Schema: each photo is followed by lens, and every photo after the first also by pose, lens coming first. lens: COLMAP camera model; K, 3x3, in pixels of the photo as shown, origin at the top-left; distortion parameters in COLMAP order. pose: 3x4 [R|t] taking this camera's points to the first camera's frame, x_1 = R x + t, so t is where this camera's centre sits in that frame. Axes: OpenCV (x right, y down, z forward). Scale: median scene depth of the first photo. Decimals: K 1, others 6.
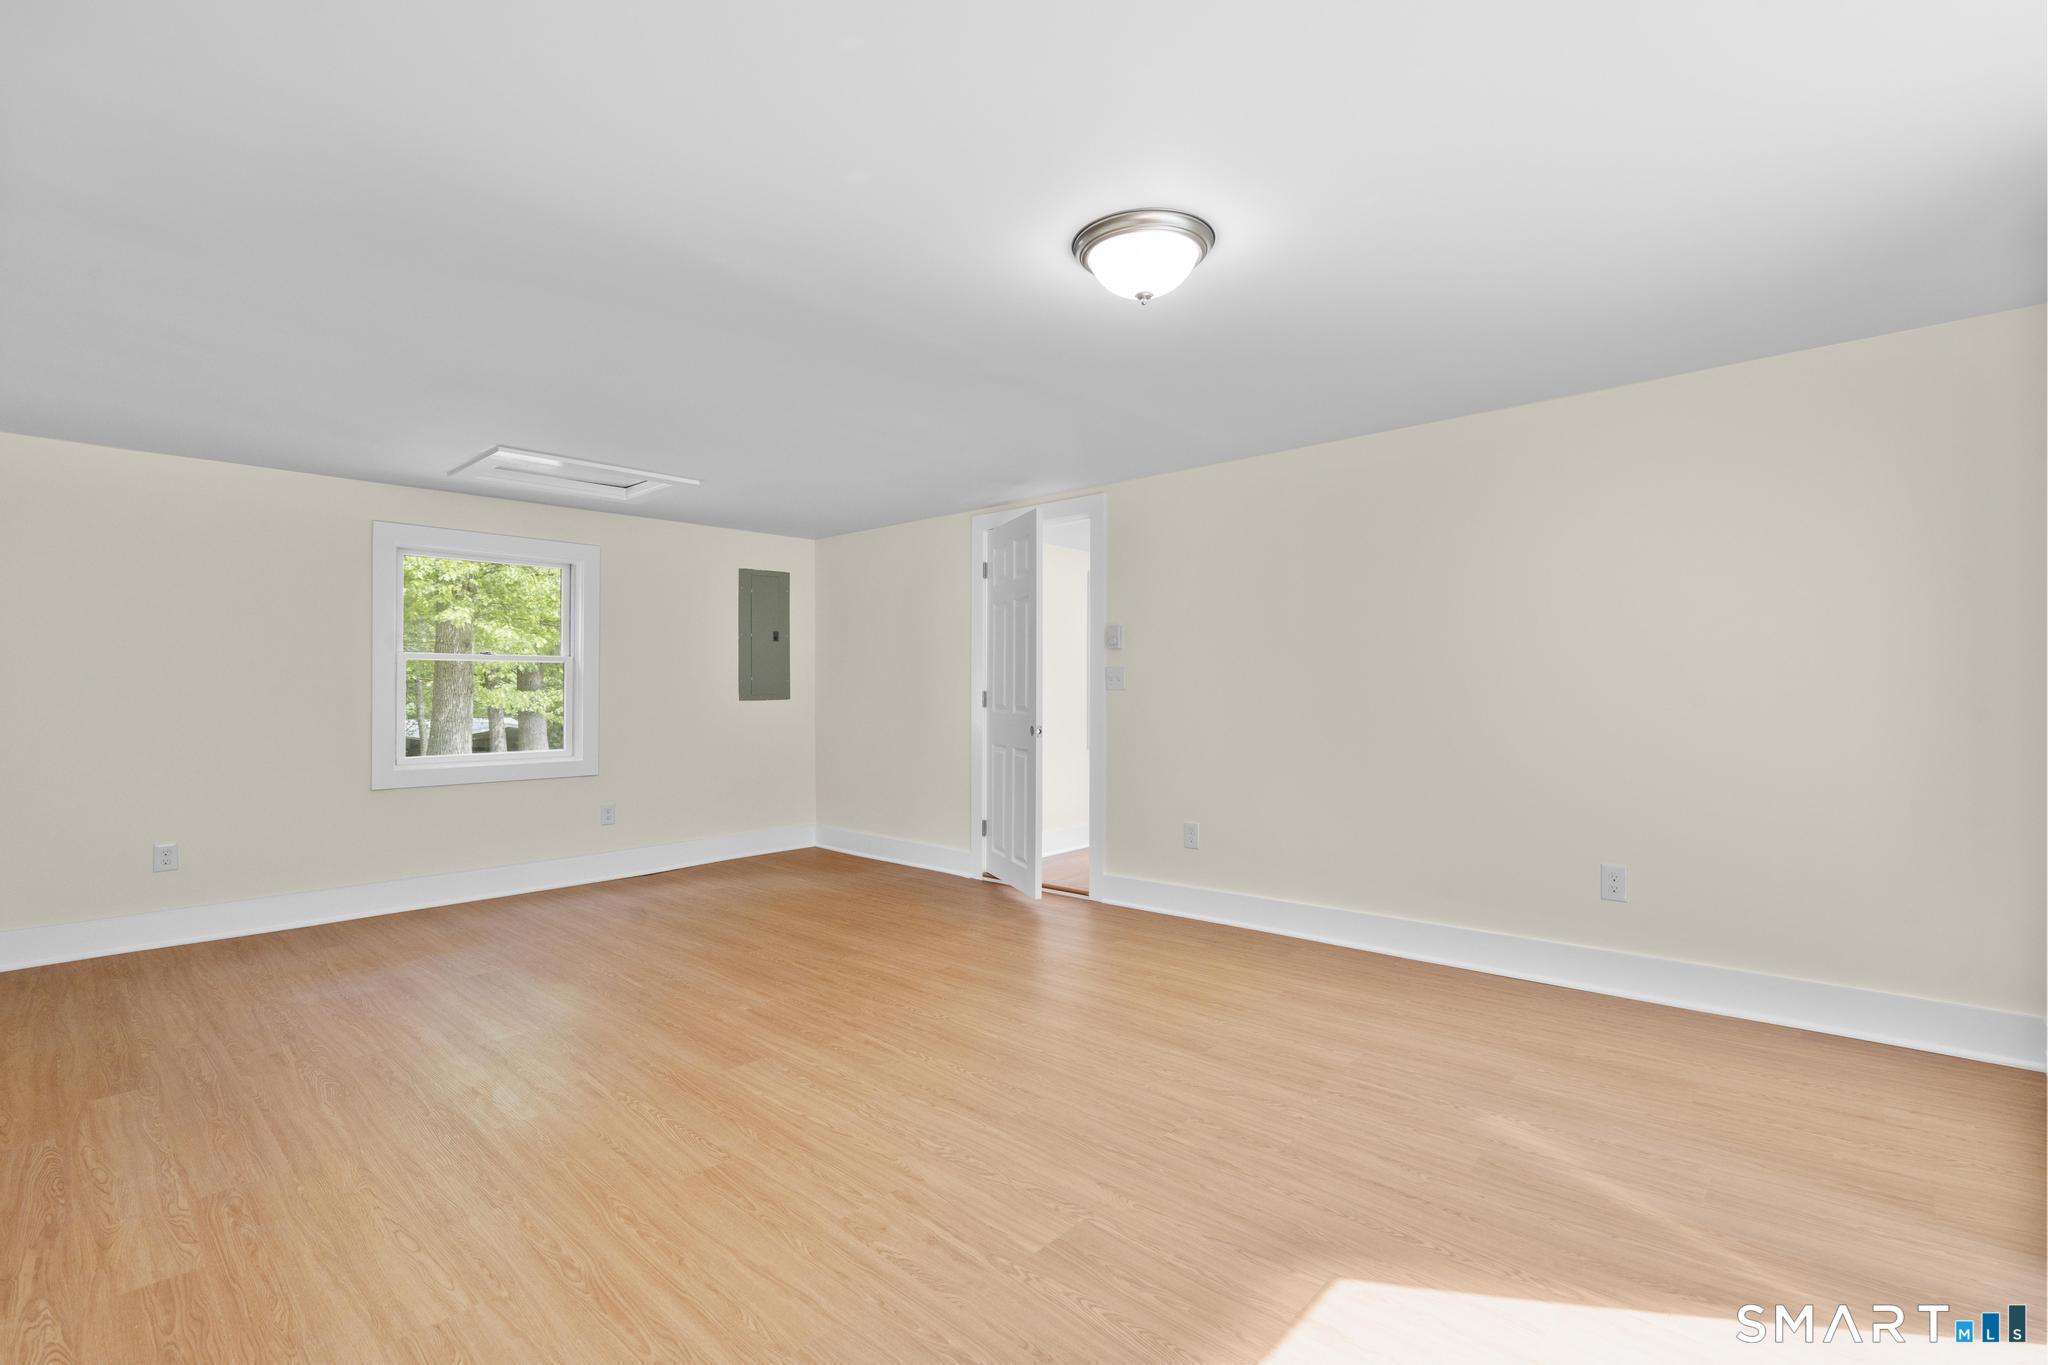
lens RADIAL K [[923.3, 0, 1019.4], [0, 923.3, 686.0], [0, 0, 1]] dist [-0.007900, 0.004478]
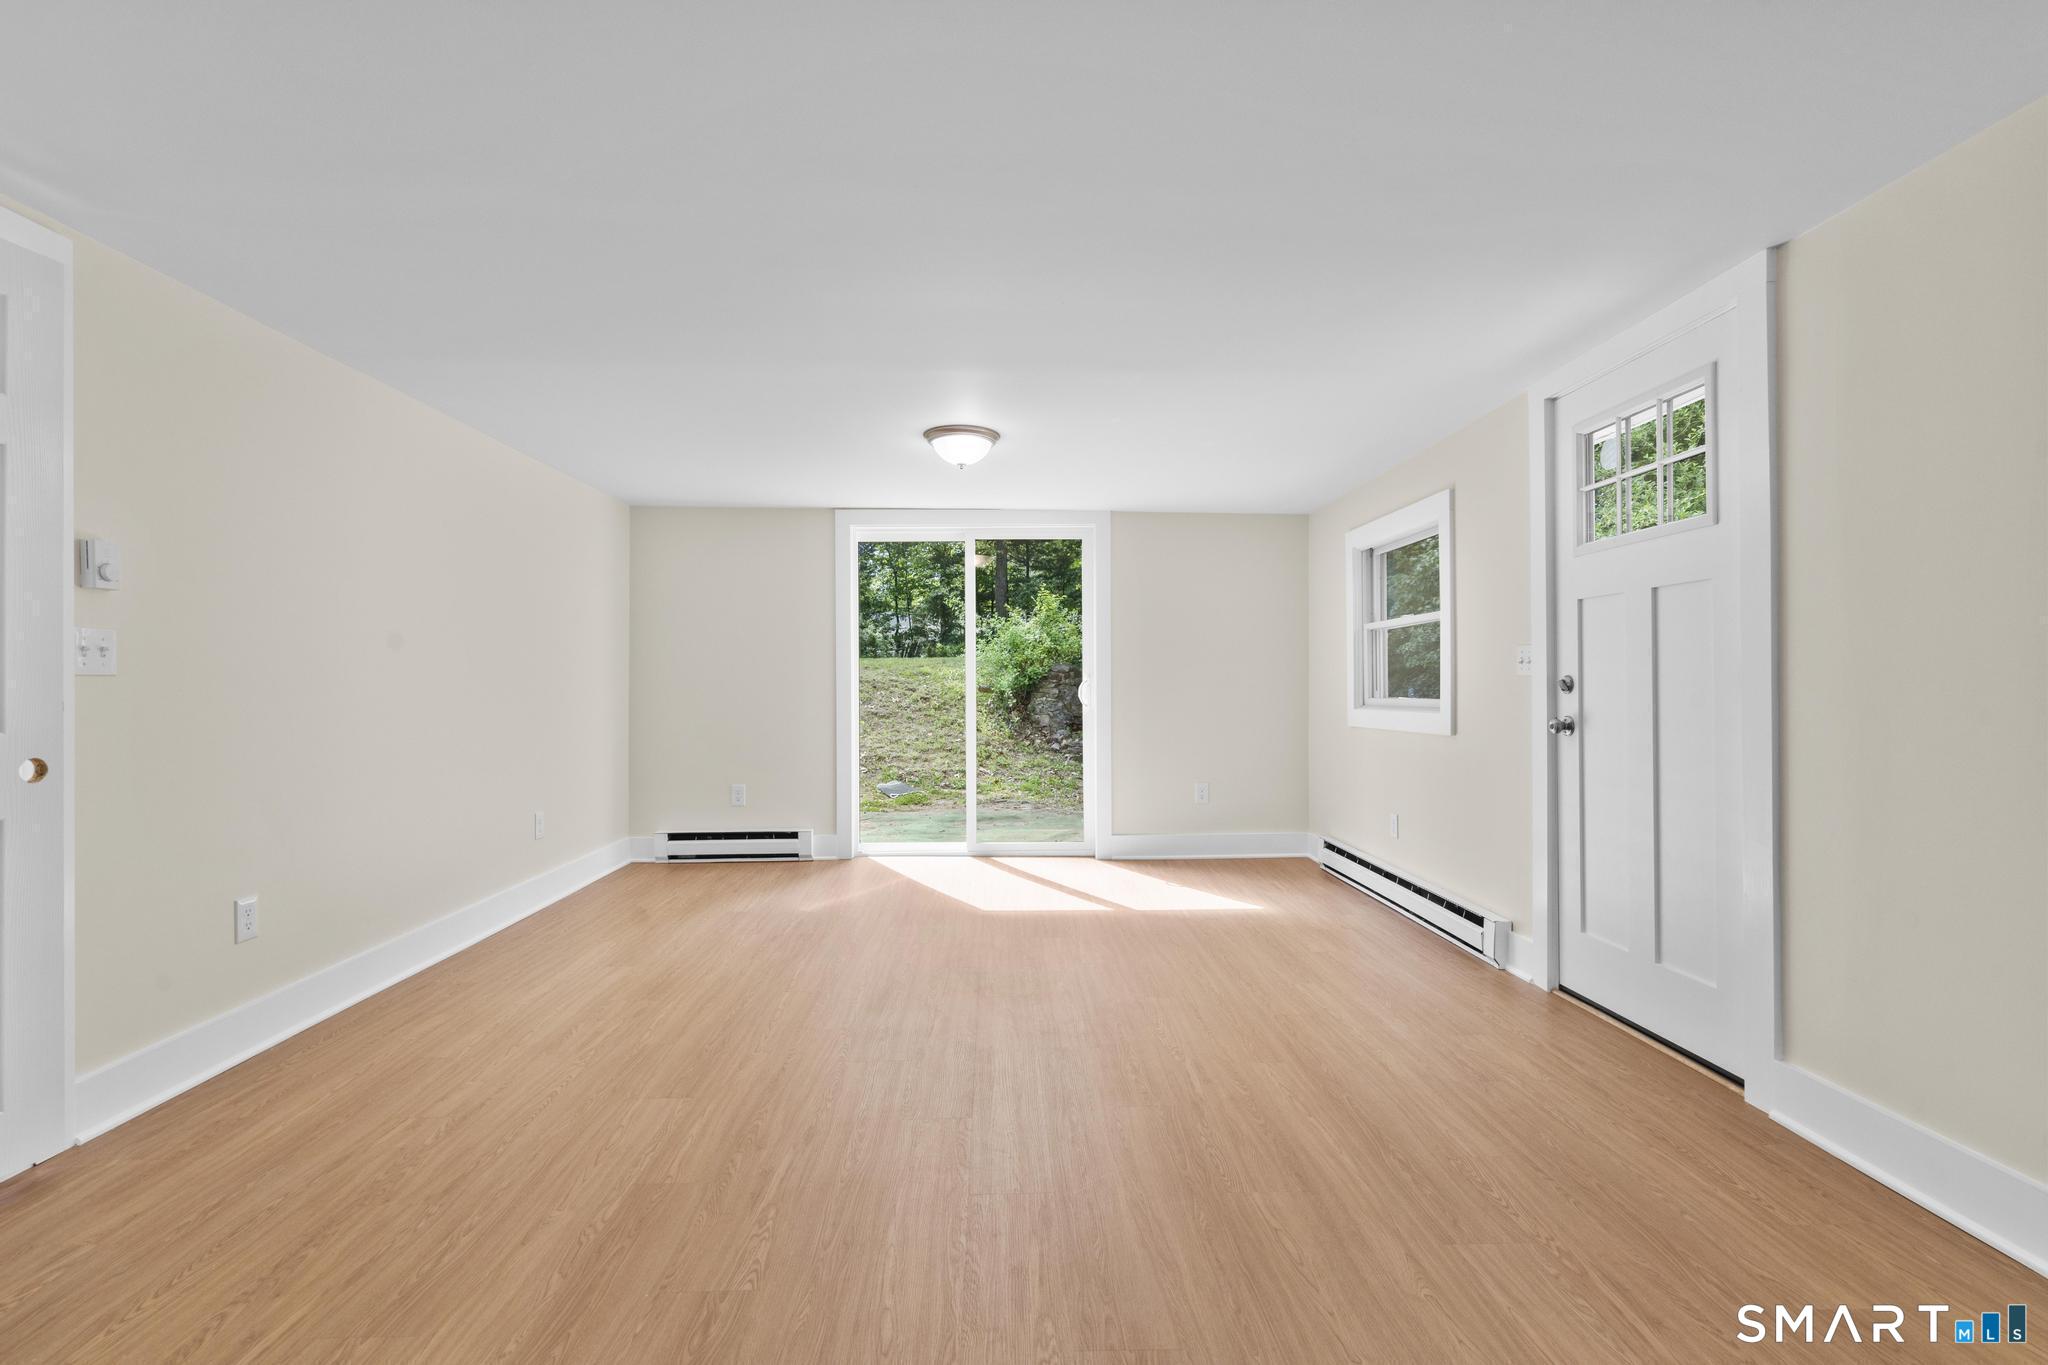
lens RADIAL K [[923.3, 0, 1023.3], [0, 923.3, 681.9], [0, 0, 1]] dist [-0.007900, 0.004478]
pose [[-0.707987, 0.012227, 0.706120, -0.841495], [0.002814, 0.999891, -0.014492, 0.023591], [-0.706220, -0.008274, -0.707944, 1.492770]]
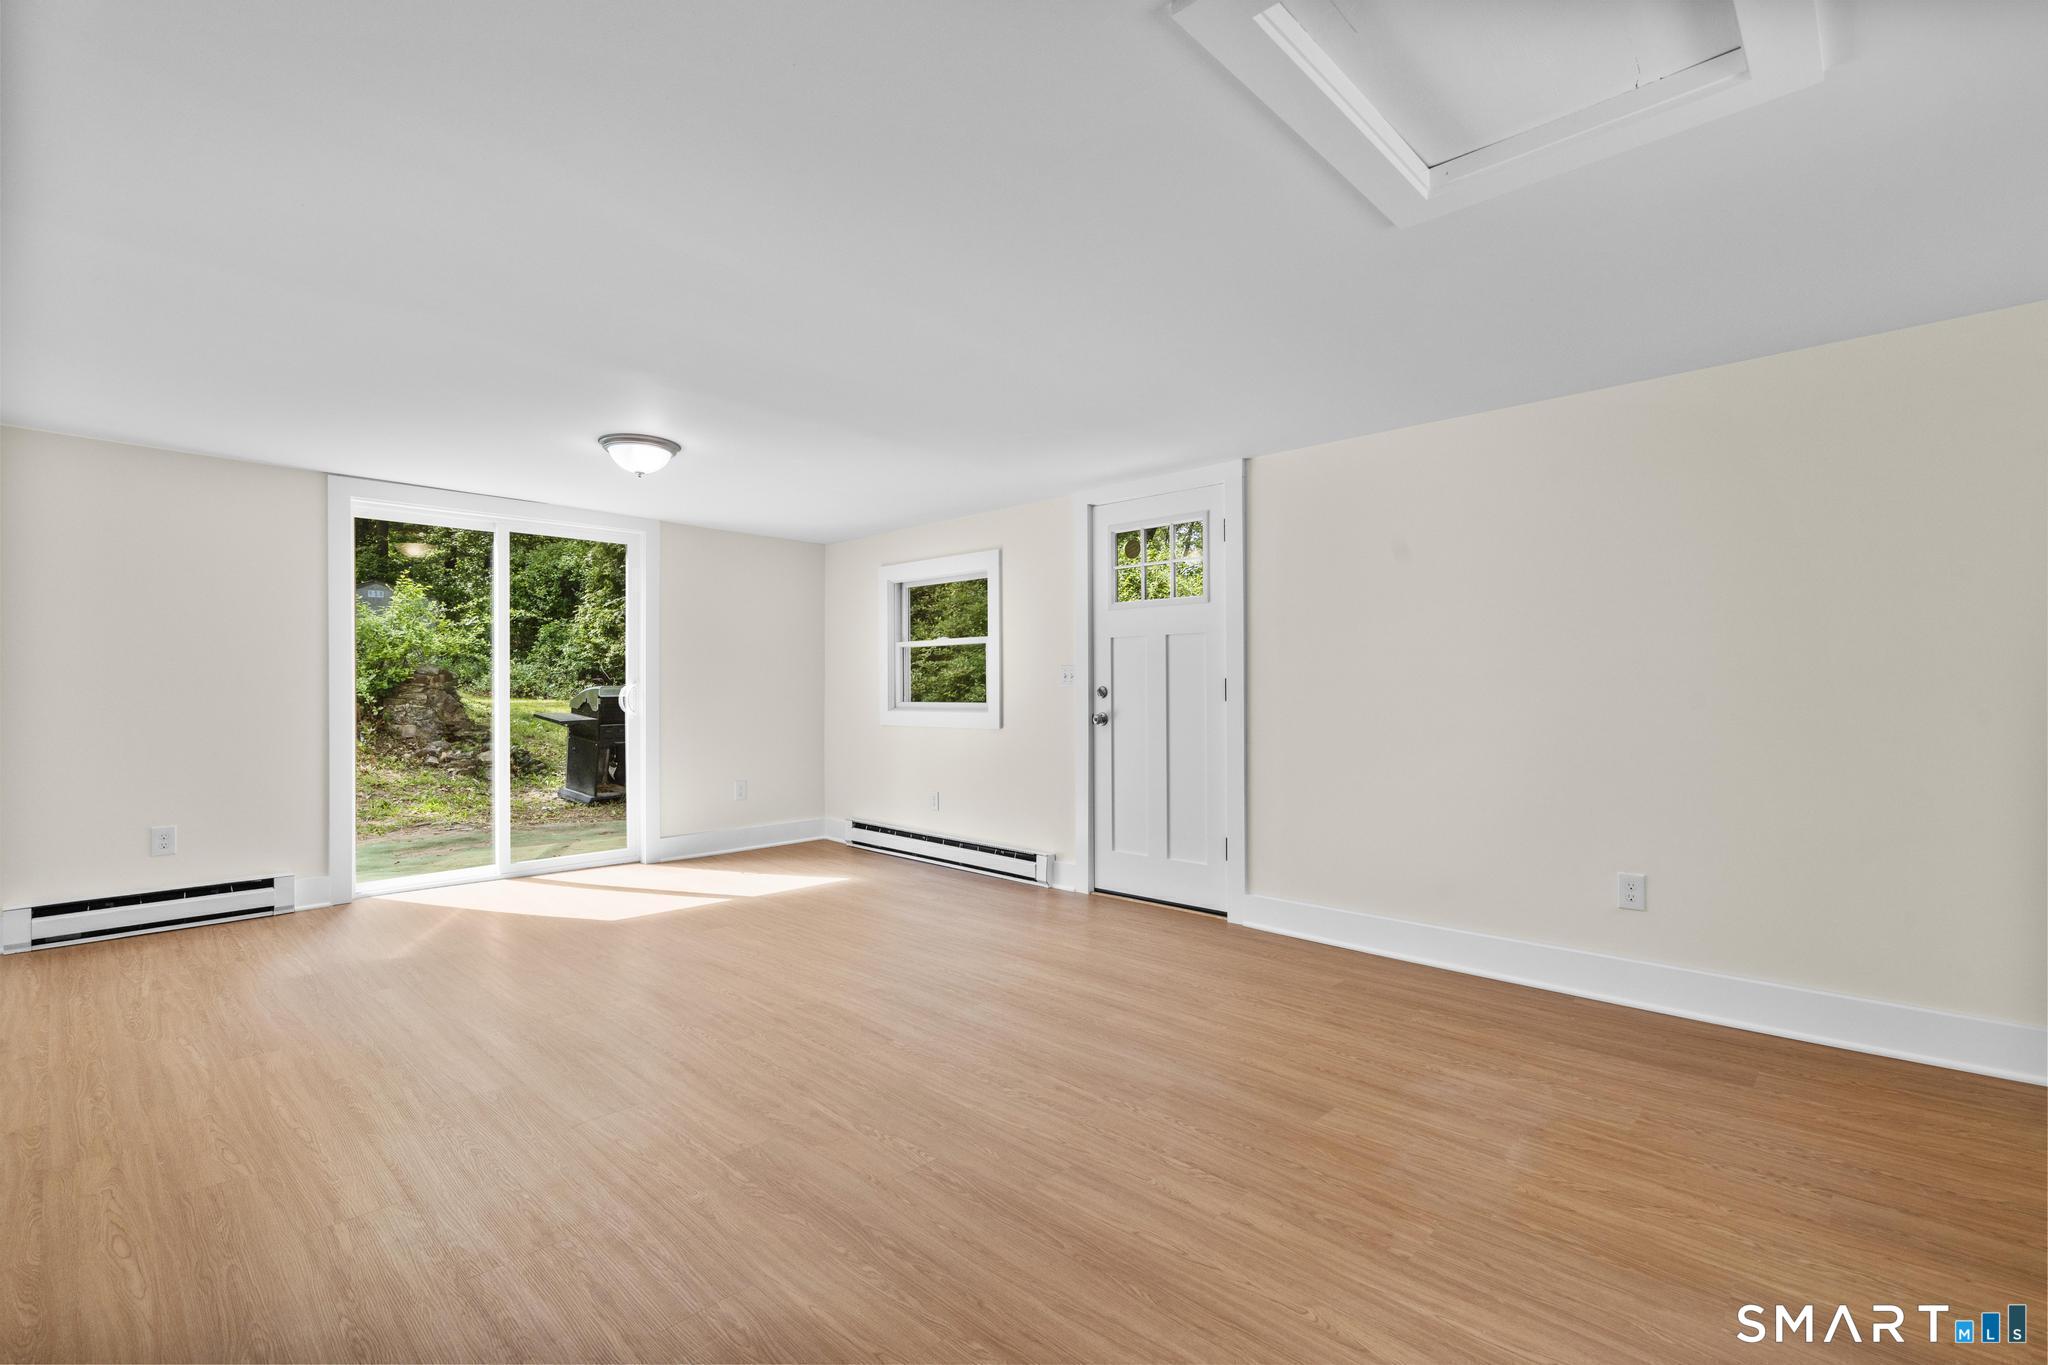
lens RADIAL K [[923.3, 0, 1026.2], [0, 923.3, 686.1], [0, 0, 1]] dist [-0.007900, 0.004478]
pose [[-0.999963, 0.007814, 0.003704, -0.435486], [0.007781, 0.999931, -0.008814, 0.016036], [-0.003772, -0.008785, -0.999954, 1.913581]]
